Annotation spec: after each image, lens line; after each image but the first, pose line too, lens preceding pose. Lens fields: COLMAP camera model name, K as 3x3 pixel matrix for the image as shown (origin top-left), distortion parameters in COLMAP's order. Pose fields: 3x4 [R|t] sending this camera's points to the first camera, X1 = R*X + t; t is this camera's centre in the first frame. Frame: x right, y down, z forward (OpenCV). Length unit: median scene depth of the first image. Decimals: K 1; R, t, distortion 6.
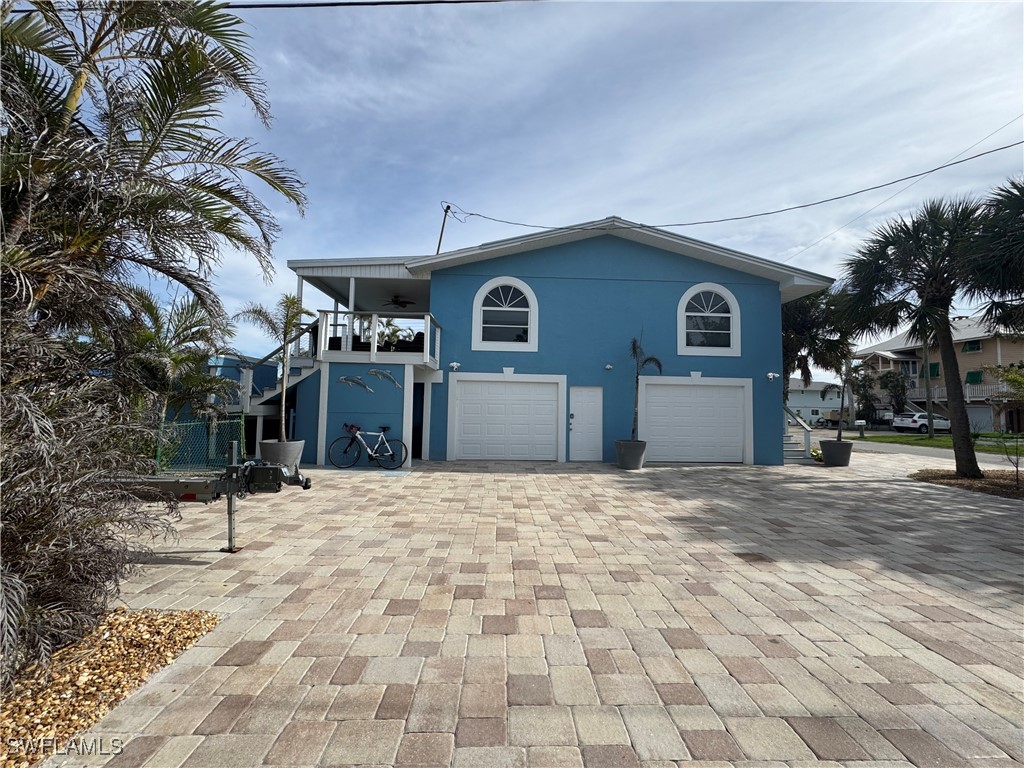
lens RADIAL K [[406.7, 0, 511.6], [0, 406.7, 384.4], [0, 0, 1]] dist [-0.002241, -0.000067]
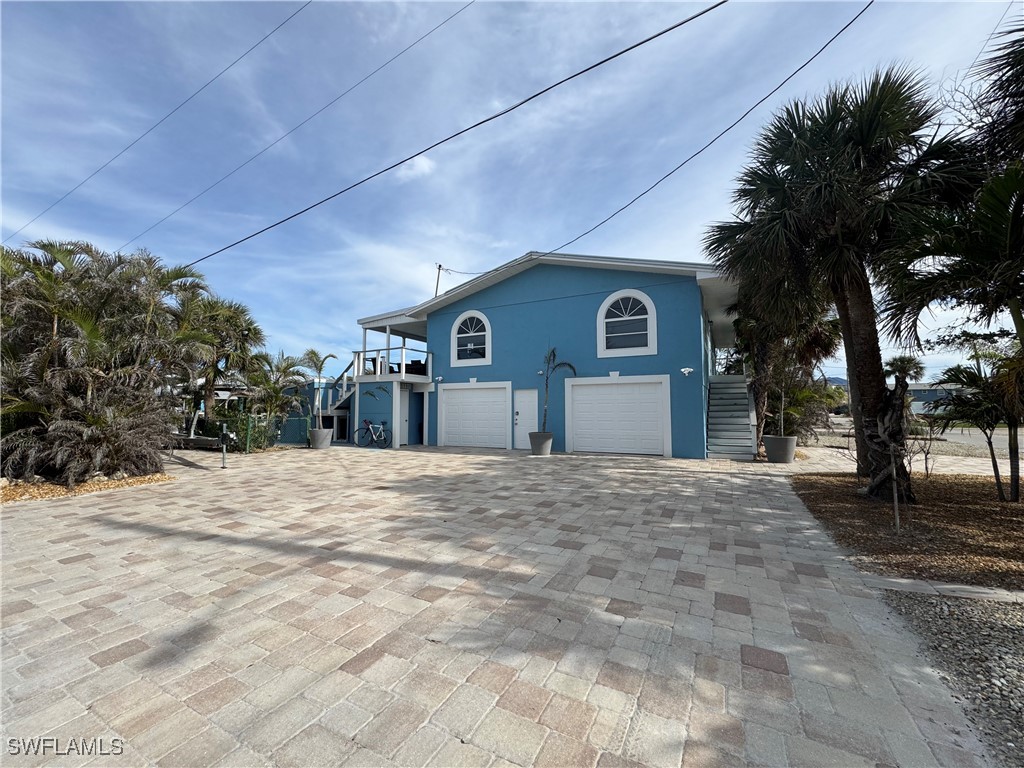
lens RADIAL K [[406.7, 0, 506.9], [0, 406.7, 384.5], [0, 0, 1]] dist [-0.002241, -0.000067]
pose [[0.867051, -0.050745, -0.495628, 0.752780], [0.050163, 0.998636, -0.014492, 0.005566], [0.495687, -0.012297, 0.868414, -0.114542]]
